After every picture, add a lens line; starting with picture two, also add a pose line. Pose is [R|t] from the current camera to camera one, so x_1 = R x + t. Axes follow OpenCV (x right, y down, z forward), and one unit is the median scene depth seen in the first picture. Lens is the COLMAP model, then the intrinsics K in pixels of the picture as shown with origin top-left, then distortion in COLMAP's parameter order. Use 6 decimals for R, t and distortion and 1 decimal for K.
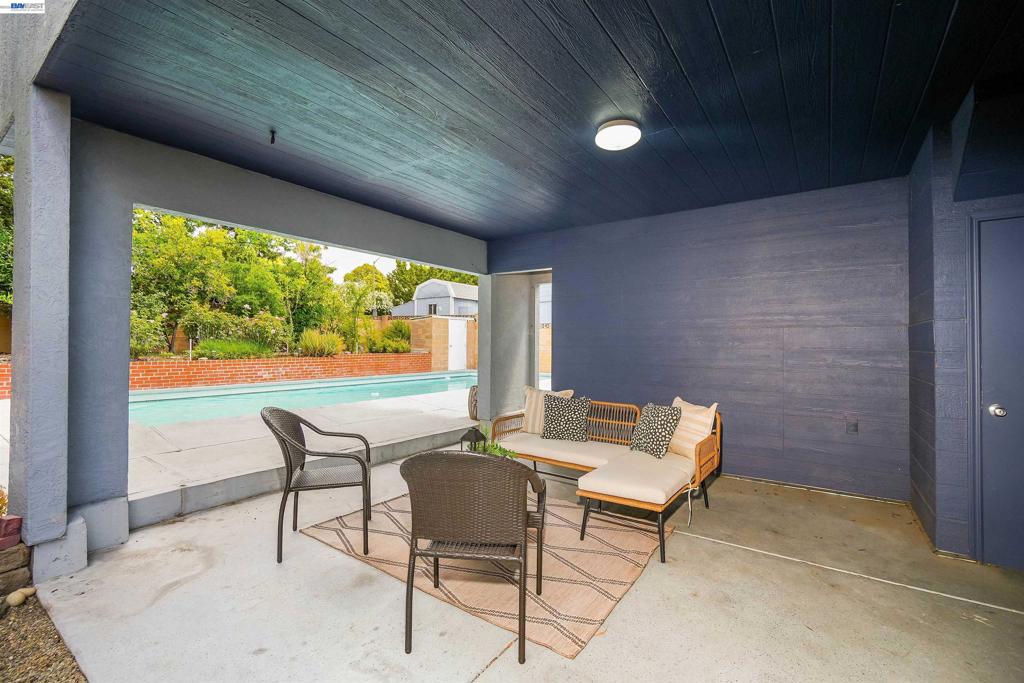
lens RADIAL K [[454.3, 0, 516.4], [0, 454.3, 342.0], [0, 0, 1]] dist [-0.008164, 0.004283]
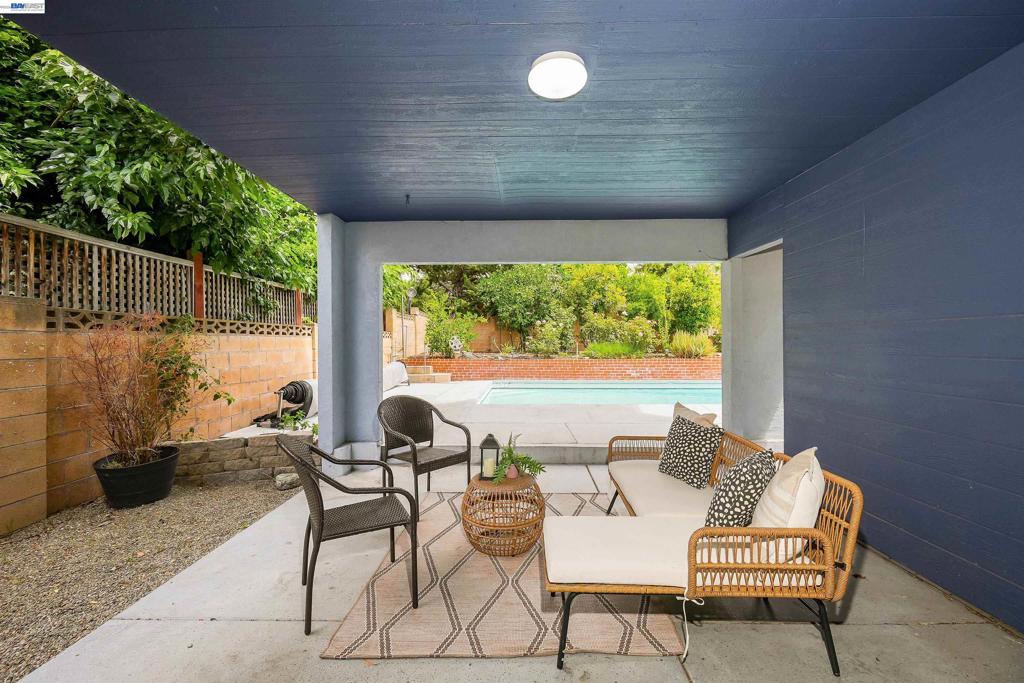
lens RADIAL K [[454.3, 0, 517.5], [0, 454.3, 341.8], [0, 0, 1]] dist [-0.008164, 0.004283]
pose [[0.555651, -0.008747, -0.831370, 0.394449], [0.009293, 0.999948, -0.004309, -0.005485], [0.831364, -0.005332, 0.555703, 0.254116]]
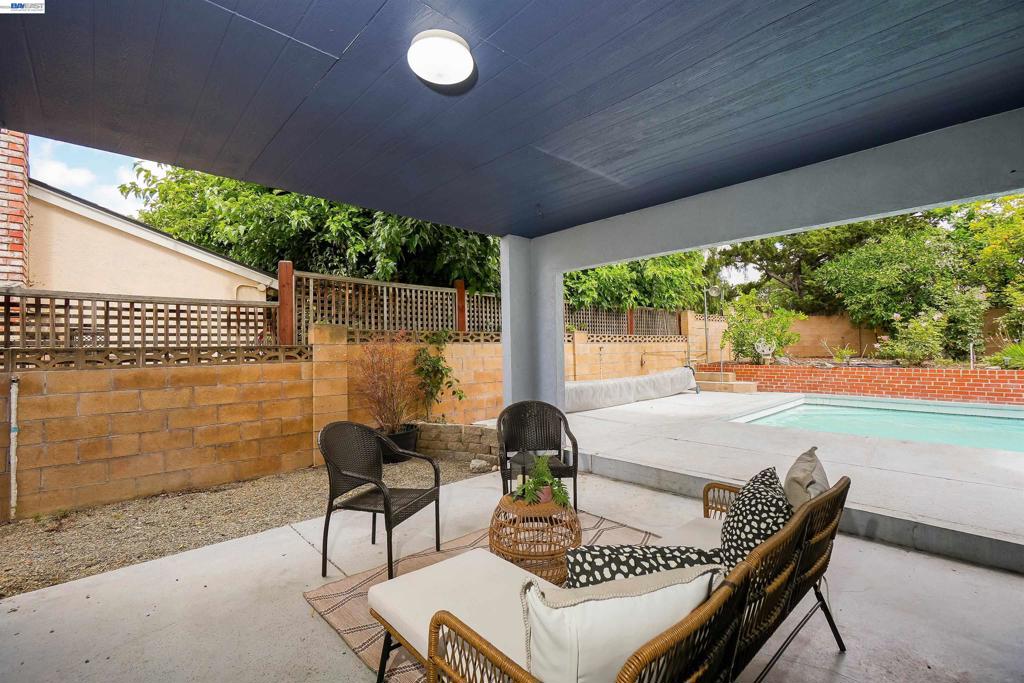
lens RADIAL K [[454.3, 0, 515.1], [0, 454.3, 341.9], [0, 0, 1]] dist [-0.008164, 0.004283]
pose [[-0.220717, -0.018135, -0.975169, 0.418604], [0.015756, 0.999630, -0.022156, -0.005792], [0.975211, -0.020255, -0.220350, 0.613374]]
